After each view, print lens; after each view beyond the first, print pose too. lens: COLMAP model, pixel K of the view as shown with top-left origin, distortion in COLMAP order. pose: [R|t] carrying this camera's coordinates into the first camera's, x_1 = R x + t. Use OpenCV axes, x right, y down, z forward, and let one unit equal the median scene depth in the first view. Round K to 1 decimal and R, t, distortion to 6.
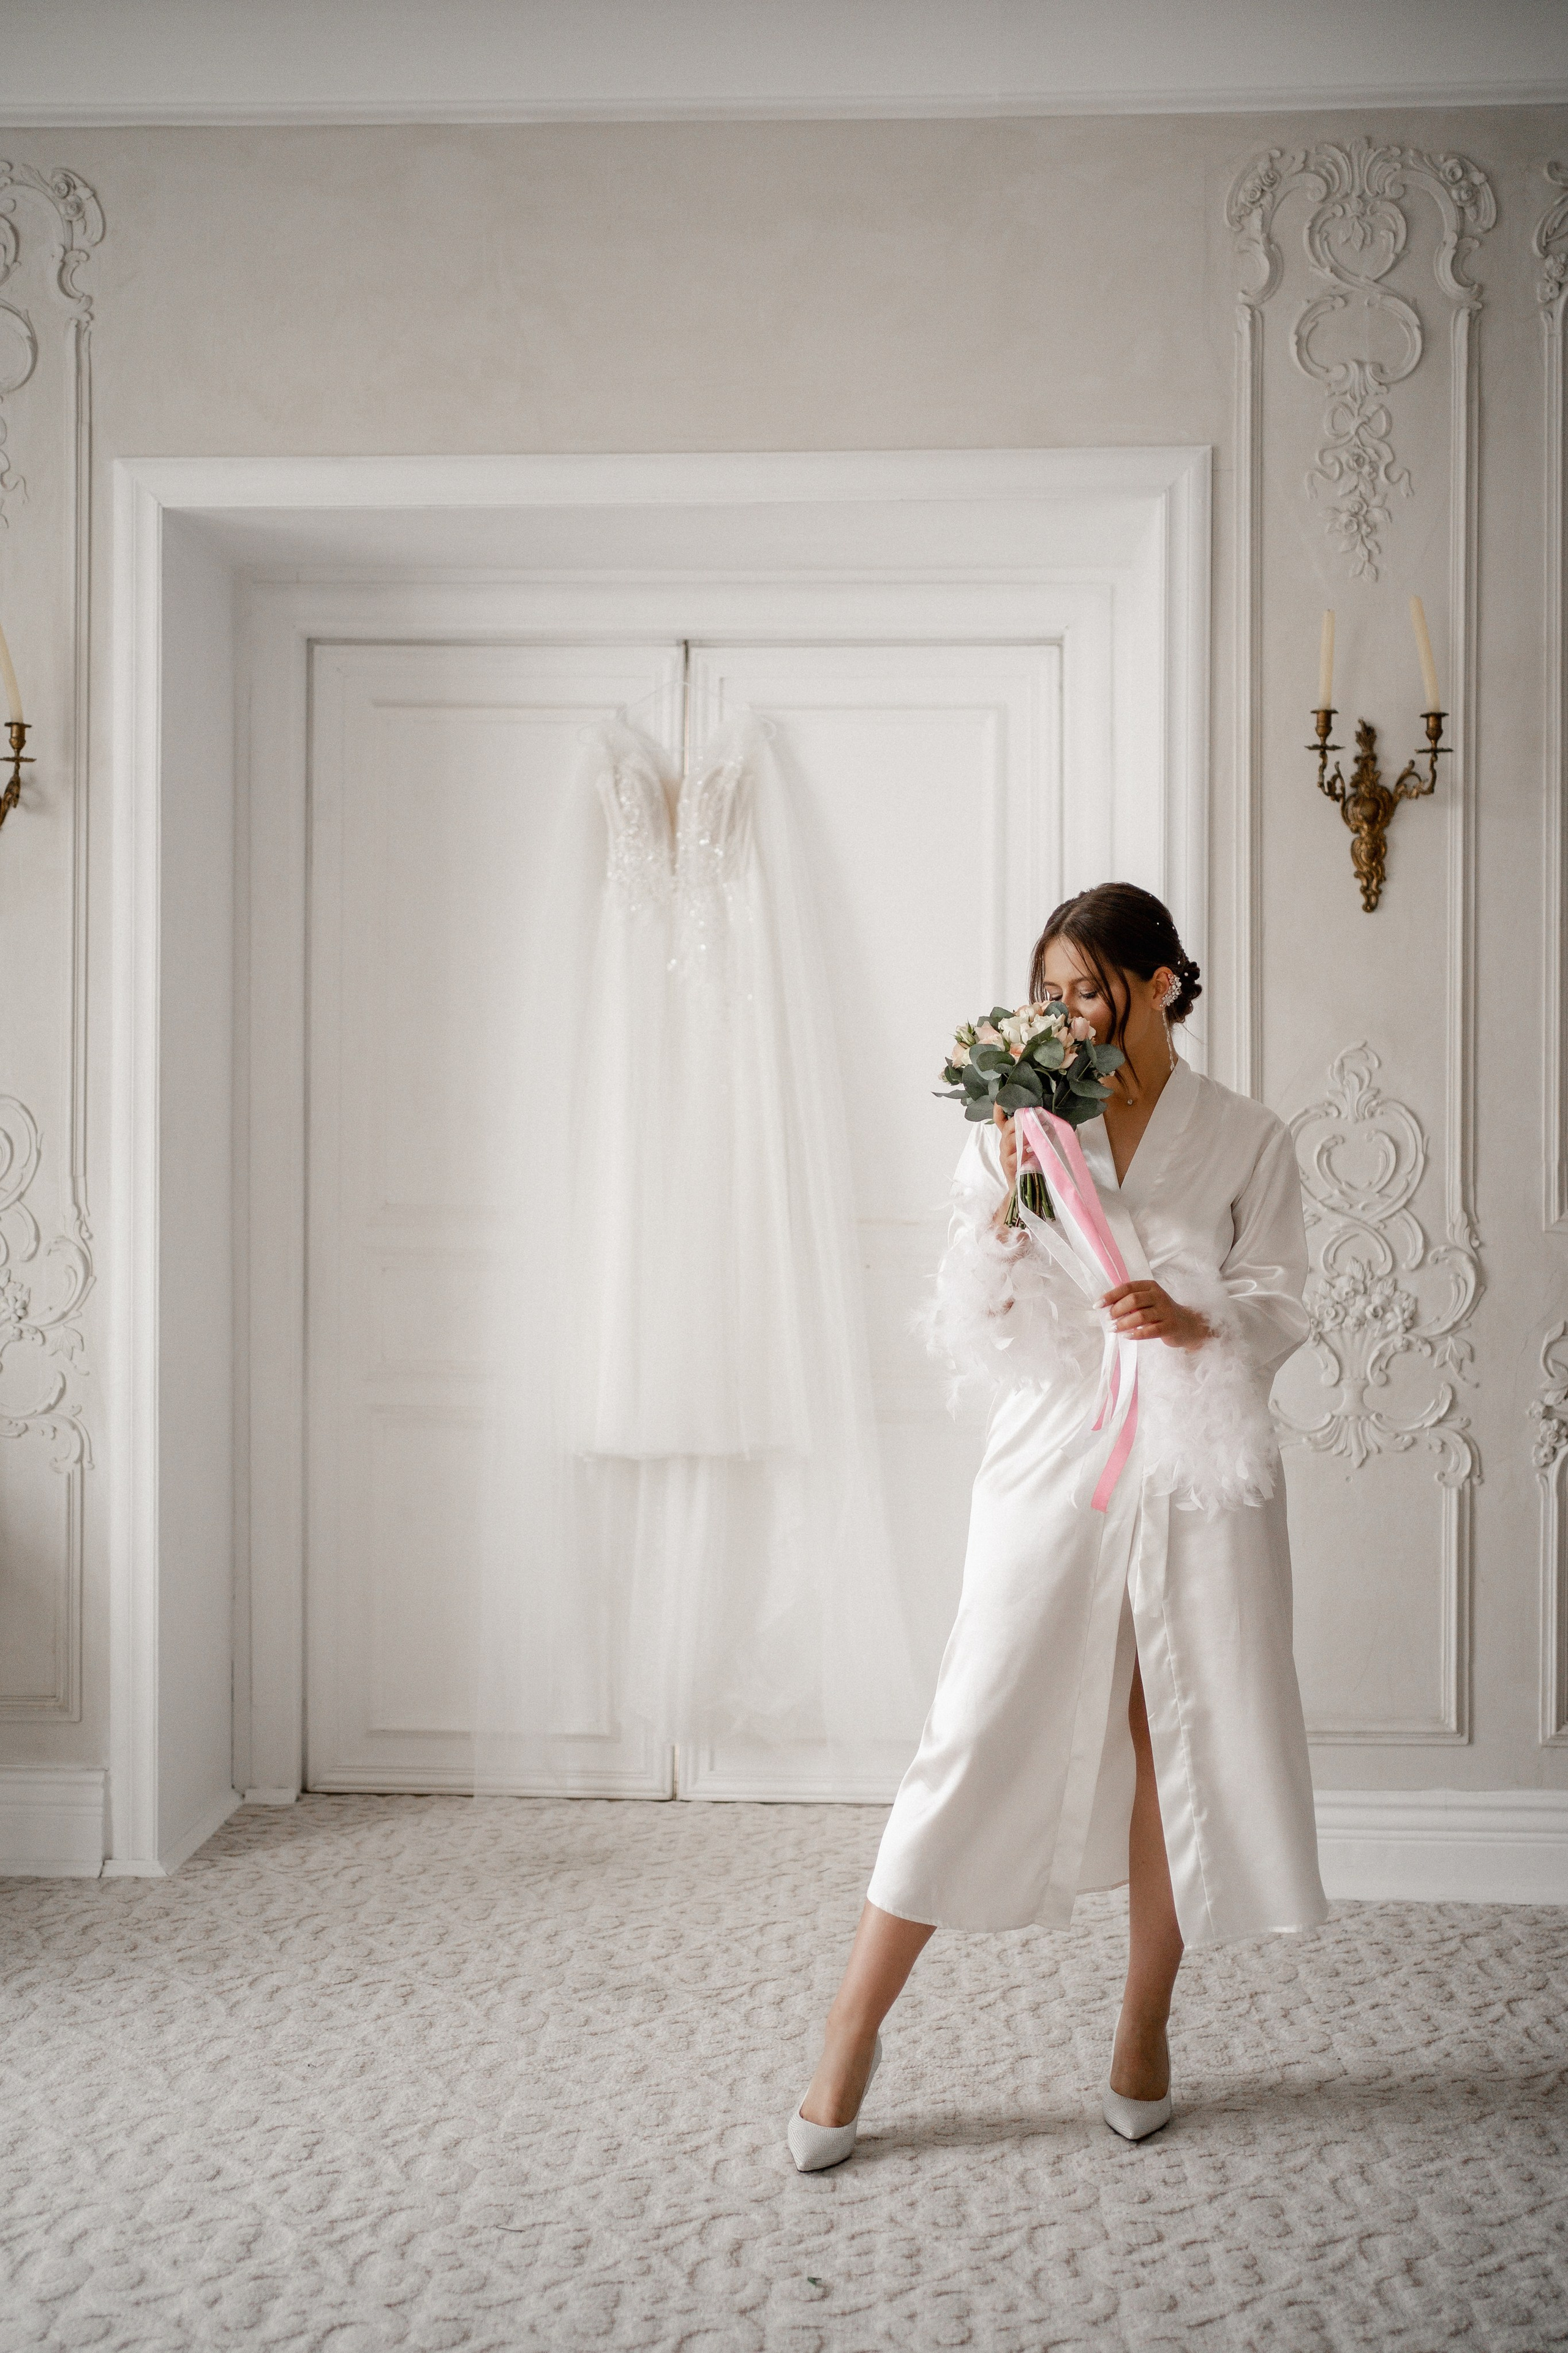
lens RADIAL K [[2535.9, 0, 784.0], [0, 2535.9, 1176.5], [0, 0, 1]] dist [-0.021912, 0.147819]
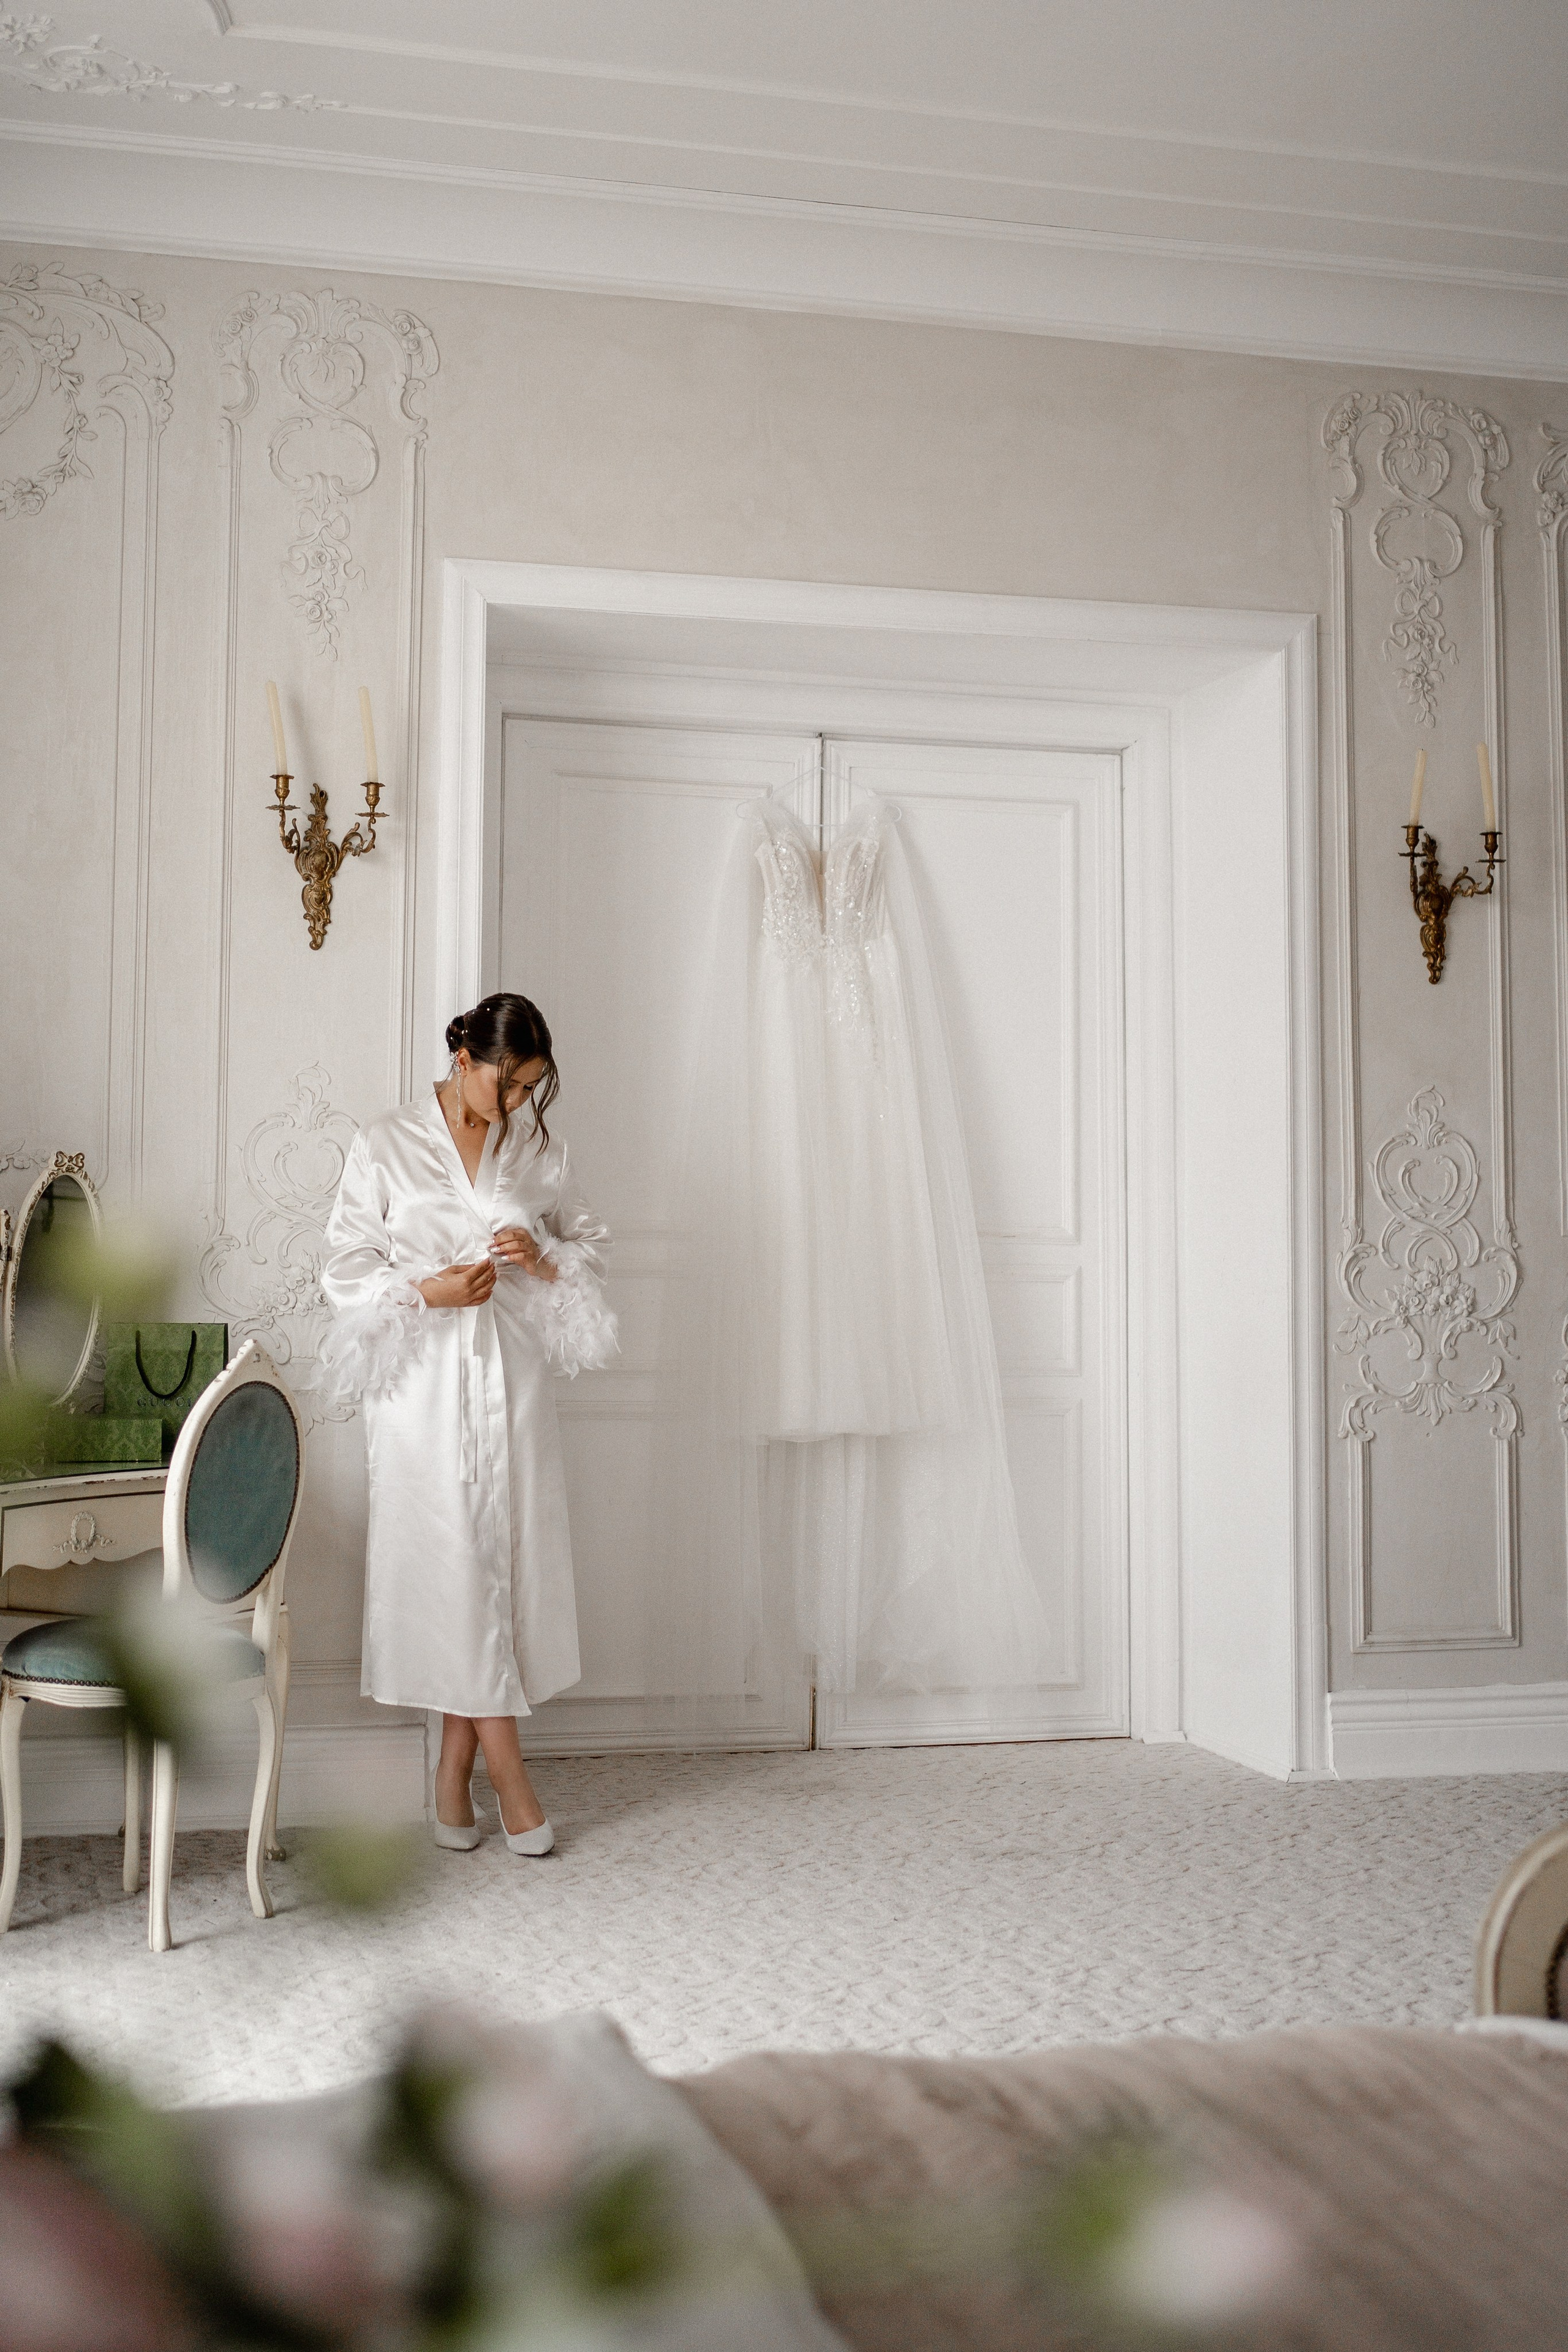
lens RADIAL K [[2843.7, 0, 721.0], [0, 2843.7, 1002.8], [0, 0, 1]] dist [-0.000417, 0.053938]
pose [[0.954355, 0.026987, 0.297453, -0.527629], [-0.000106, 0.995940, -0.090017, 0.033206], [-0.298674, 0.085877, 0.950483, -0.245033]]
